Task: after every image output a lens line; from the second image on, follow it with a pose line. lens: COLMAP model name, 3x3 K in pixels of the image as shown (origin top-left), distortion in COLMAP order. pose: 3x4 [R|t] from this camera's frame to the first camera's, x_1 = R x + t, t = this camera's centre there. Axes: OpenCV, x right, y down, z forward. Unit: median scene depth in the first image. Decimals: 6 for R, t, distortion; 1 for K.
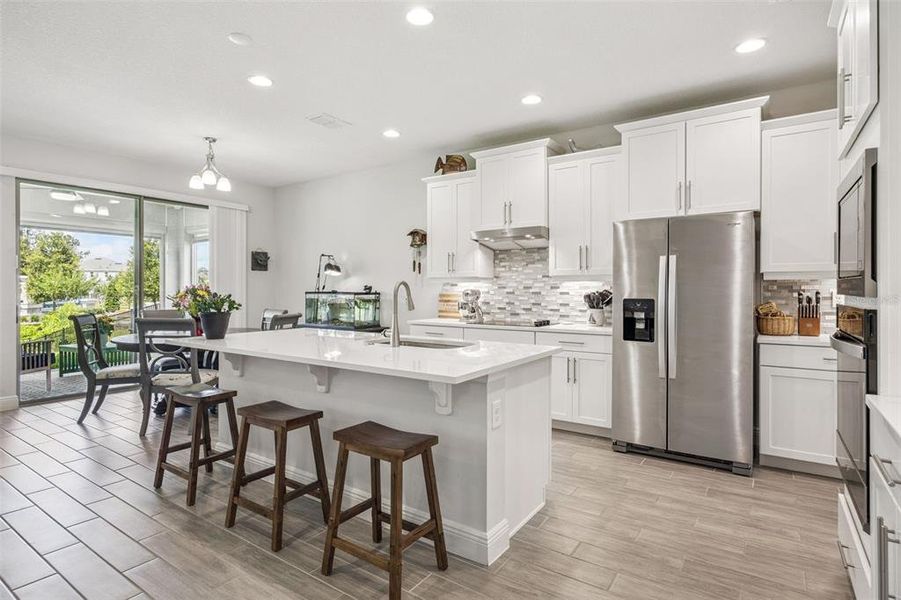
lens RADIAL K [[474.5, 0, 444.5], [0, 474.5, 294.0], [0, 0, 1]] dist [0.004137, -0.001859]
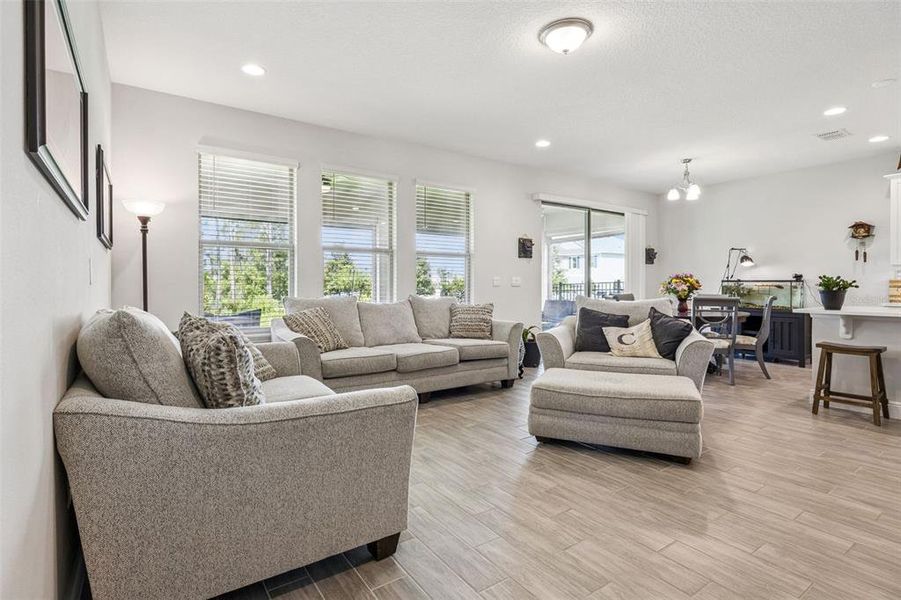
lens RADIAL K [[446.3, 0, 453.1], [0, 446.3, 288.1], [0, 0, 1]] dist [0.004345, -0.000535]
pose [[0.938270, -0.000268, -0.345904, -0.607516], [-0.001200, 0.999991, -0.004032, 0.023325], [0.345902, 0.004198, 0.938261, -0.314830]]
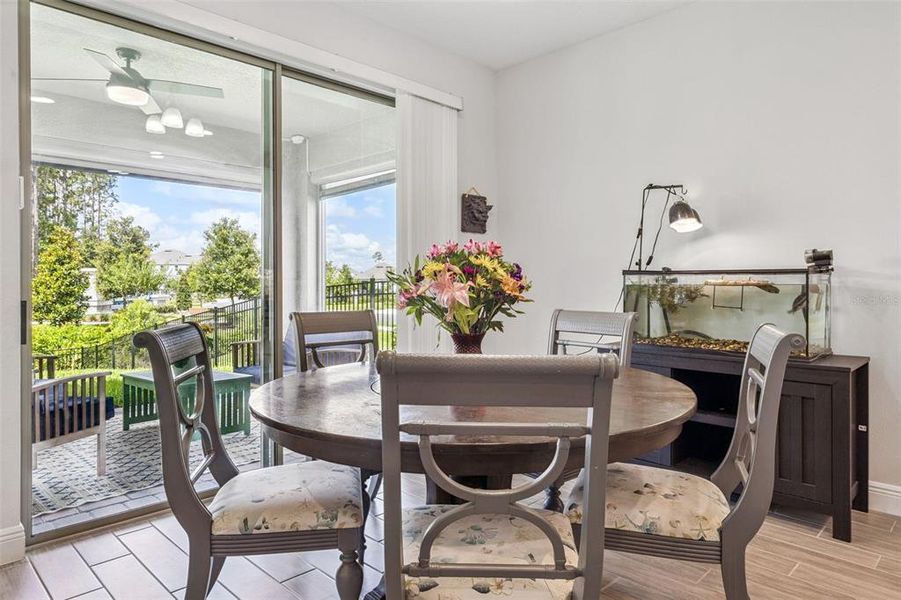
lens RADIAL K [[566.6, 0, 445.8], [0, 566.6, 286.1], [0, 0, 1]] dist [0.000607, 0.004287]
pose [[0.985025, -0.005320, -0.172330, -0.411909], [0.004593, 0.999979, -0.004617, 0.013595], [0.172351, 0.003757, 0.985028, 0.523746]]
